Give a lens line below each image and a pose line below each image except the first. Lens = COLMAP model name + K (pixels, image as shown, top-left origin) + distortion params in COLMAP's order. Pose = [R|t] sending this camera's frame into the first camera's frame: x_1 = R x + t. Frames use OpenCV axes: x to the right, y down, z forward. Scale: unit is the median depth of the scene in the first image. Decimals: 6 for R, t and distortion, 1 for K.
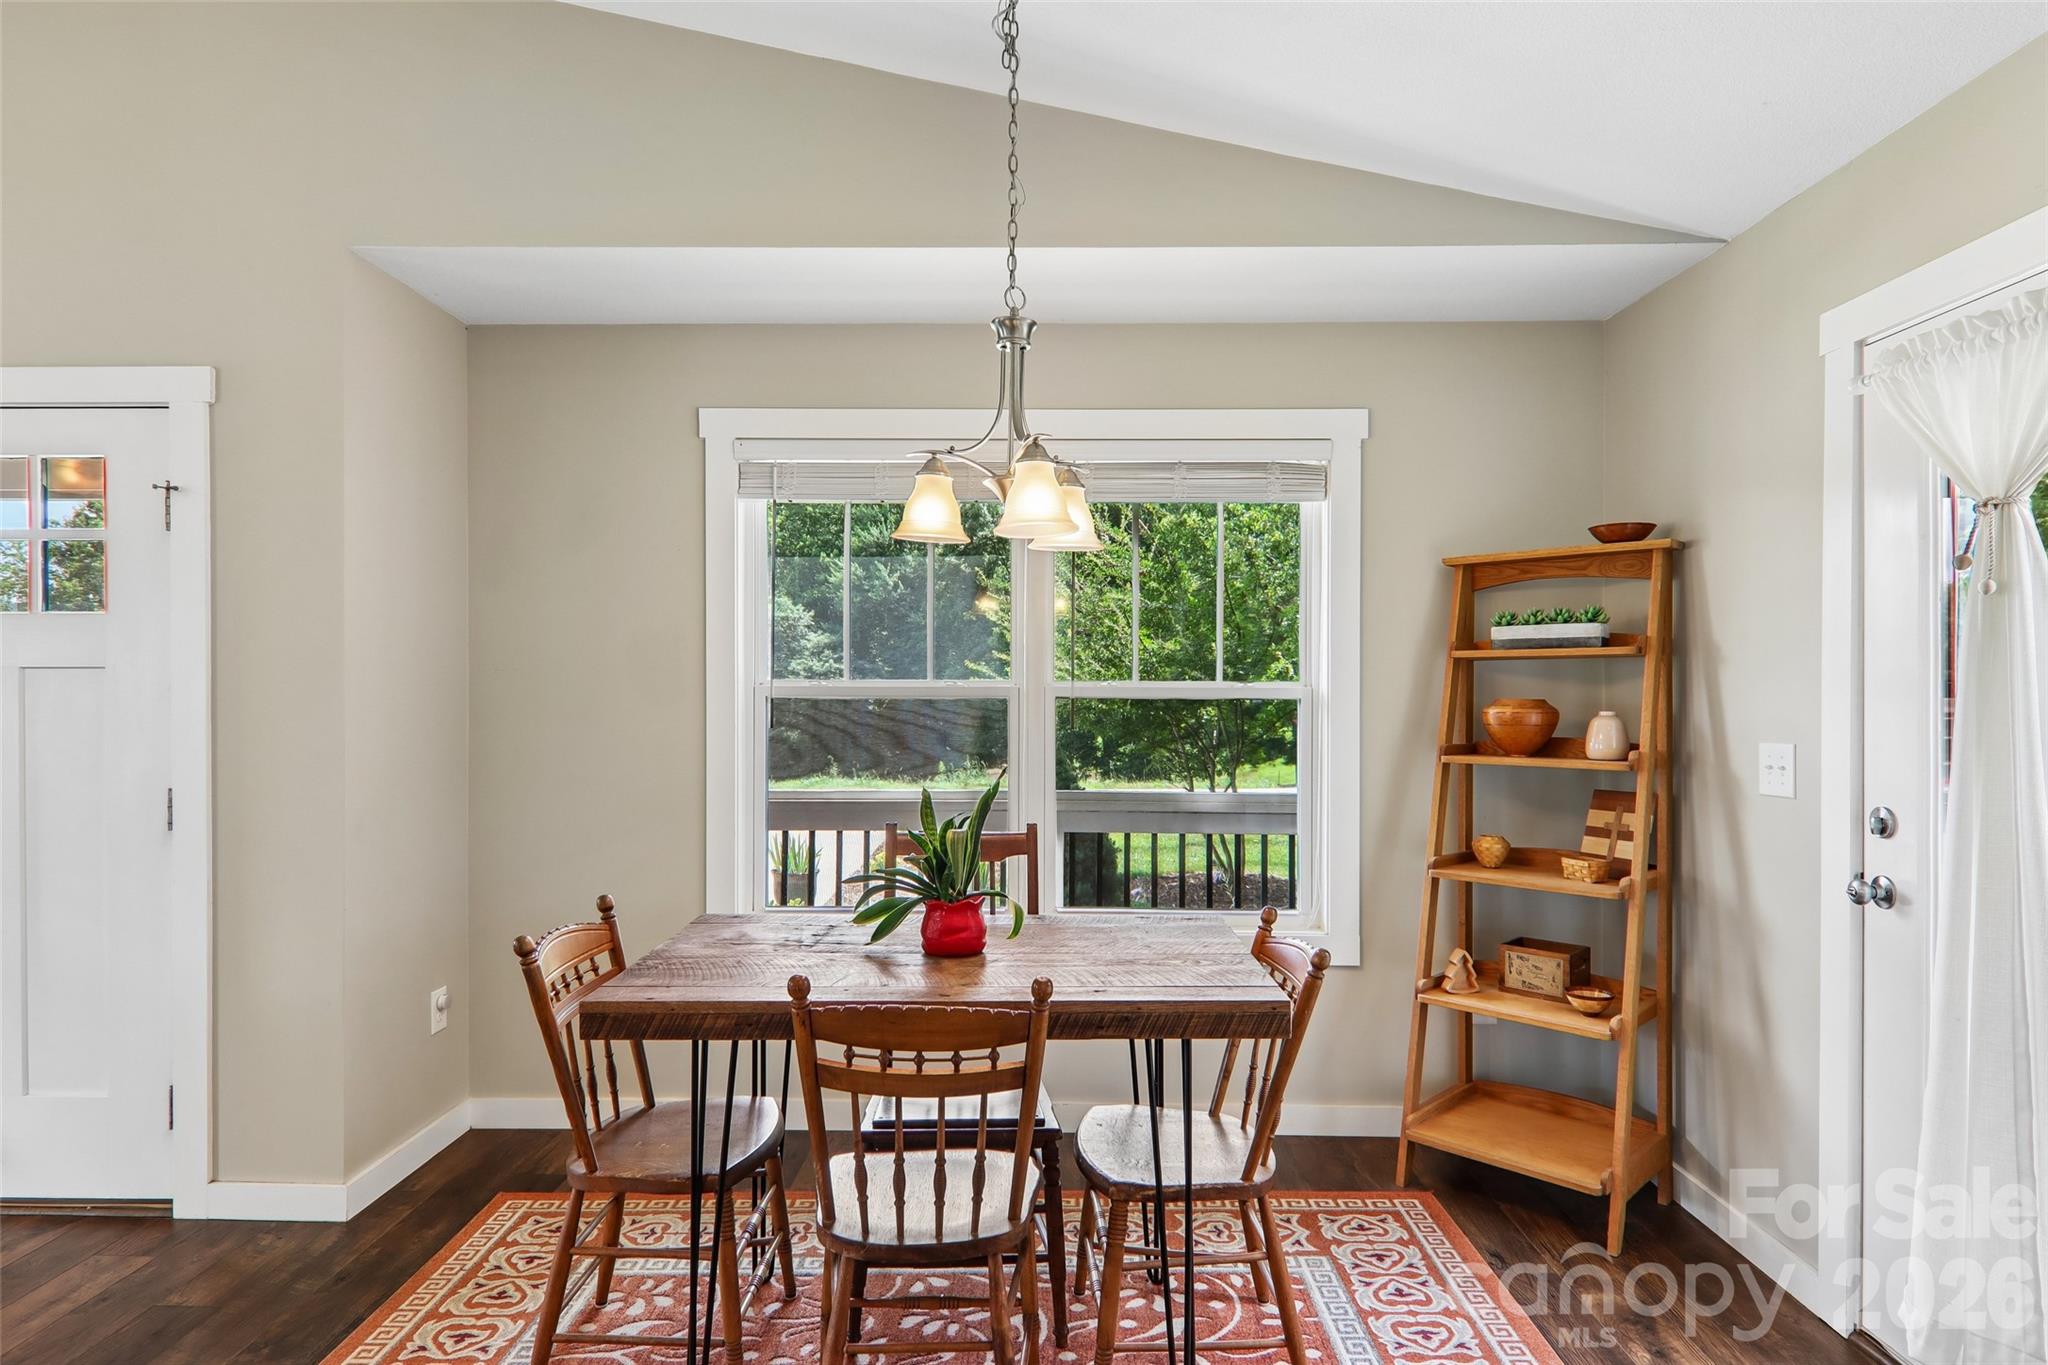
lens RADIAL K [[1137.4, 0, 1030.6], [0, 1137.4, 706.9], [0, 0, 1]] dist [0.002359, -0.016414]
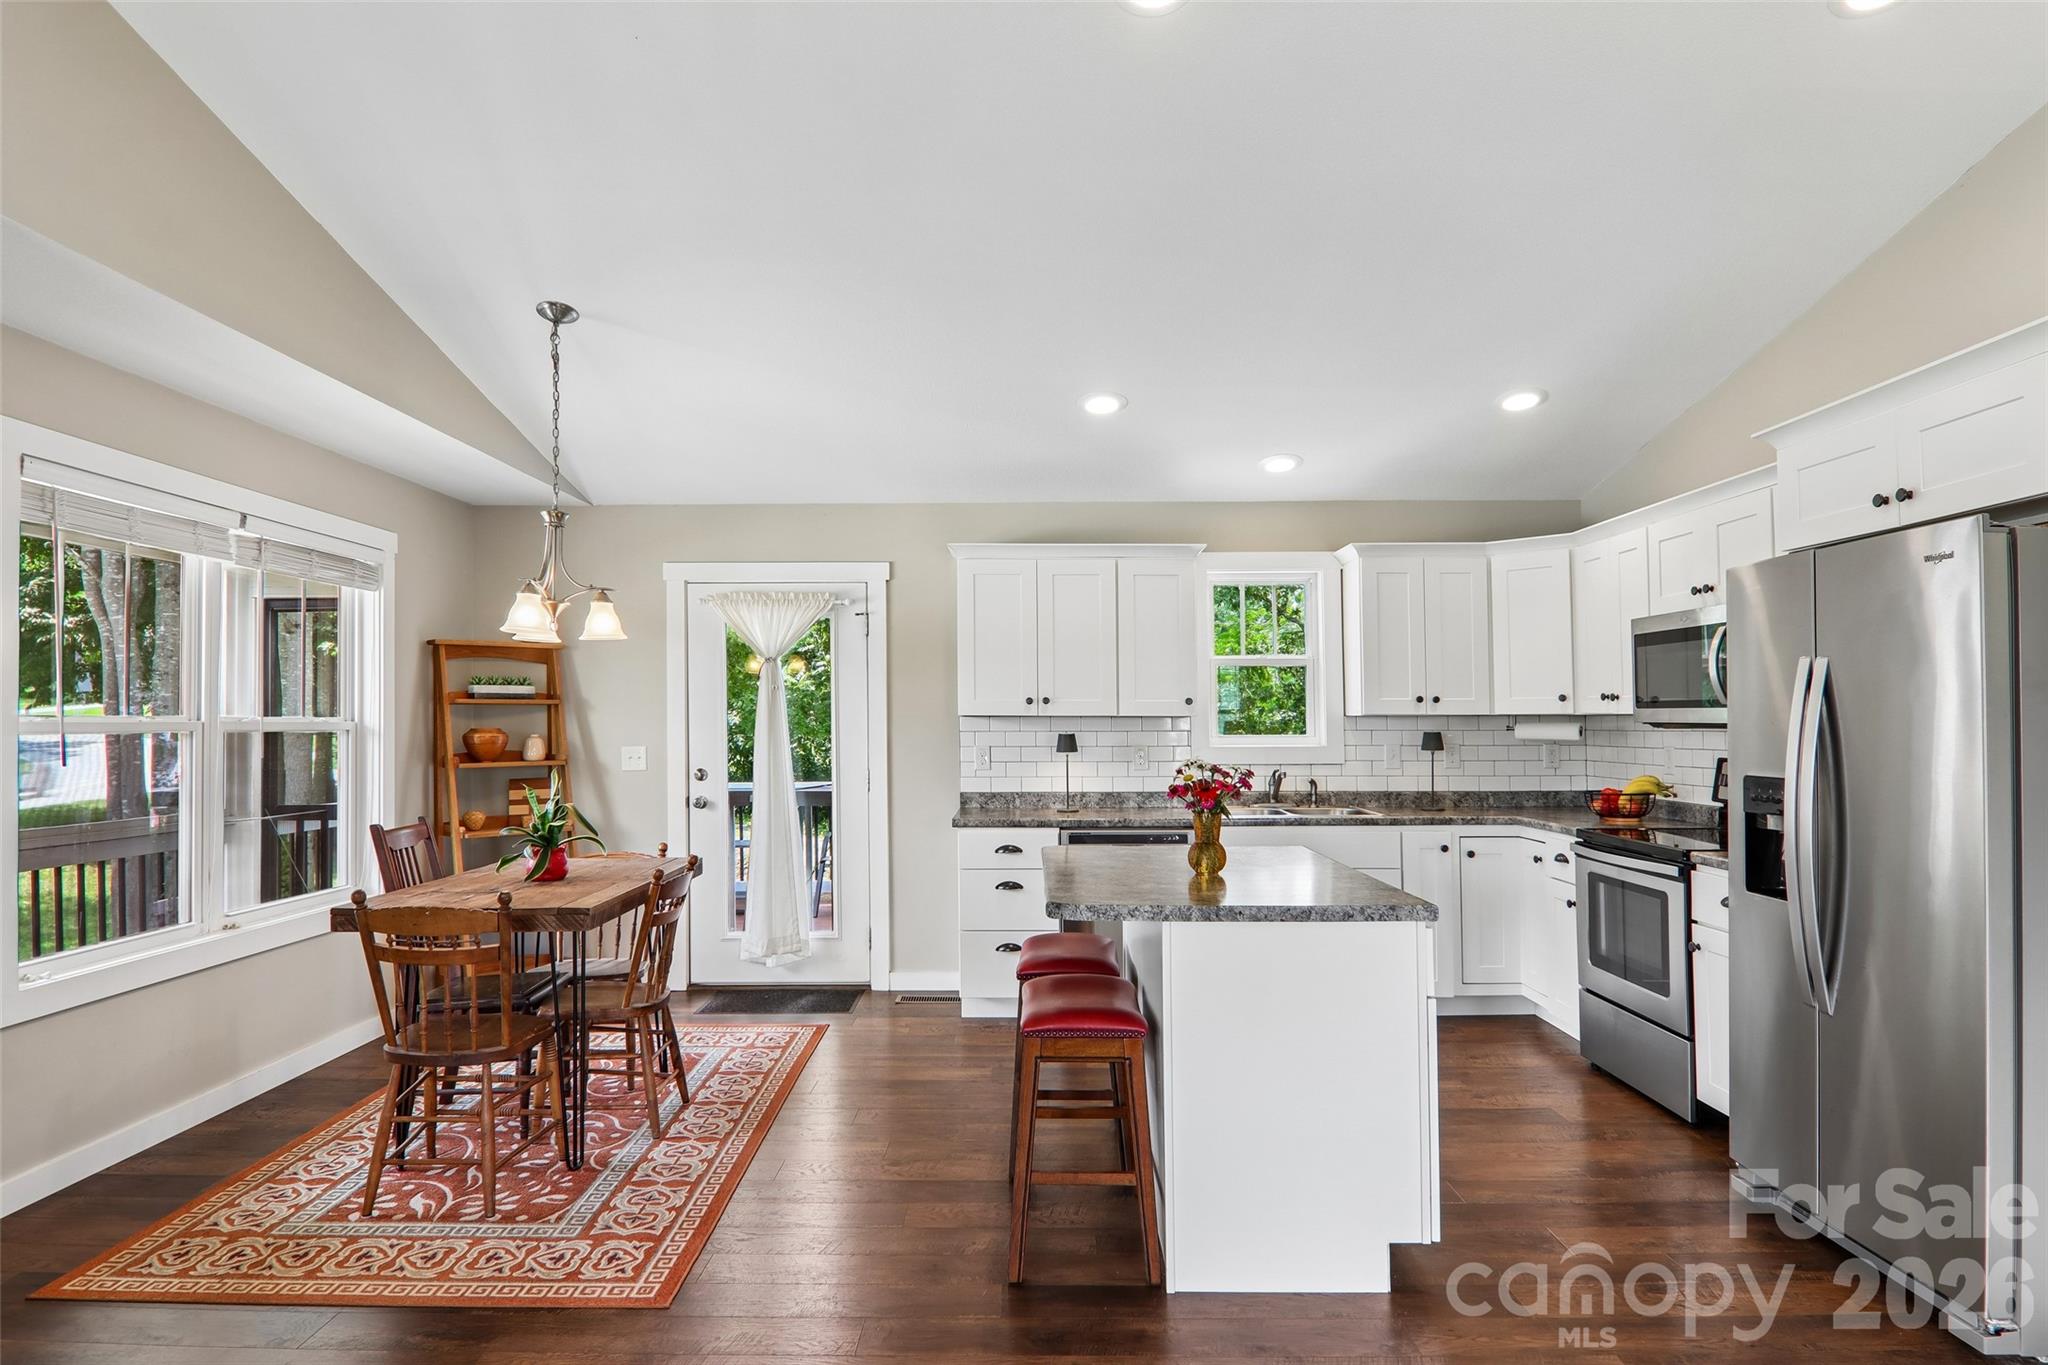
lens RADIAL K [[1137.4, 0, 1030.6], [0, 1137.4, 706.9], [0, 0, 1]] dist [0.002359, -0.016414]
pose [[-0.010795, 0.013136, 0.999855, -1.349307], [0.018186, 0.999751, -0.012938, -0.002185], [-0.999776, 0.018044, -0.011032, 0.218261]]
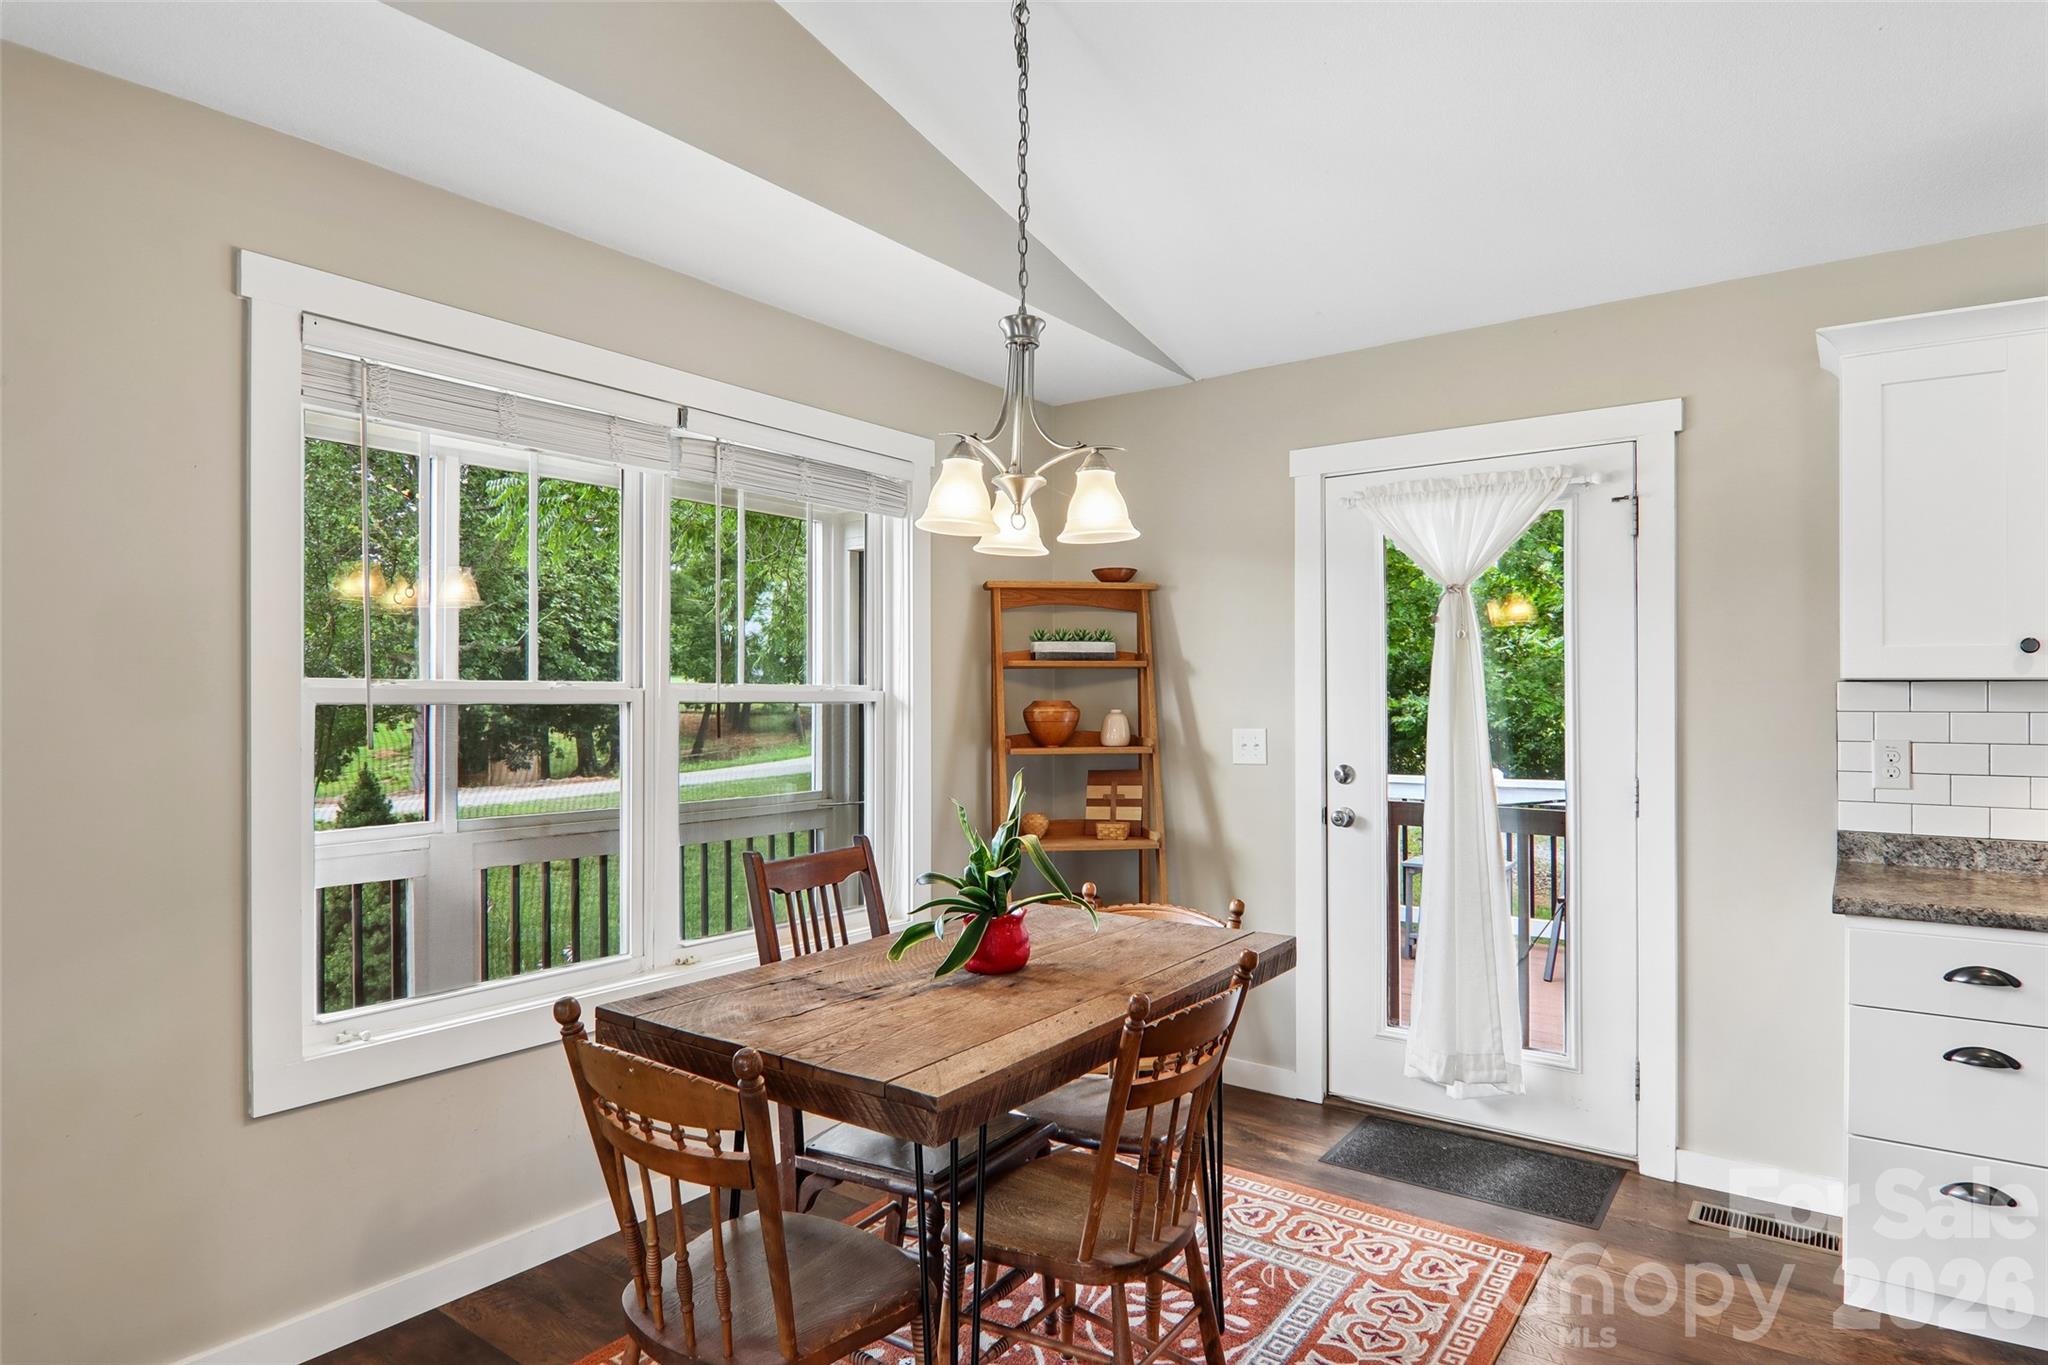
lens RADIAL K [[1137.4, 0, 1030.6], [0, 1137.4, 706.9], [0, 0, 1]] dist [0.002359, -0.016414]
pose [[0.582361, -0.006600, 0.812904, -0.628731], [0.012173, 0.999926, -0.000603, 0.000454], [-0.812839, 0.010247, 0.582398, 0.312480]]
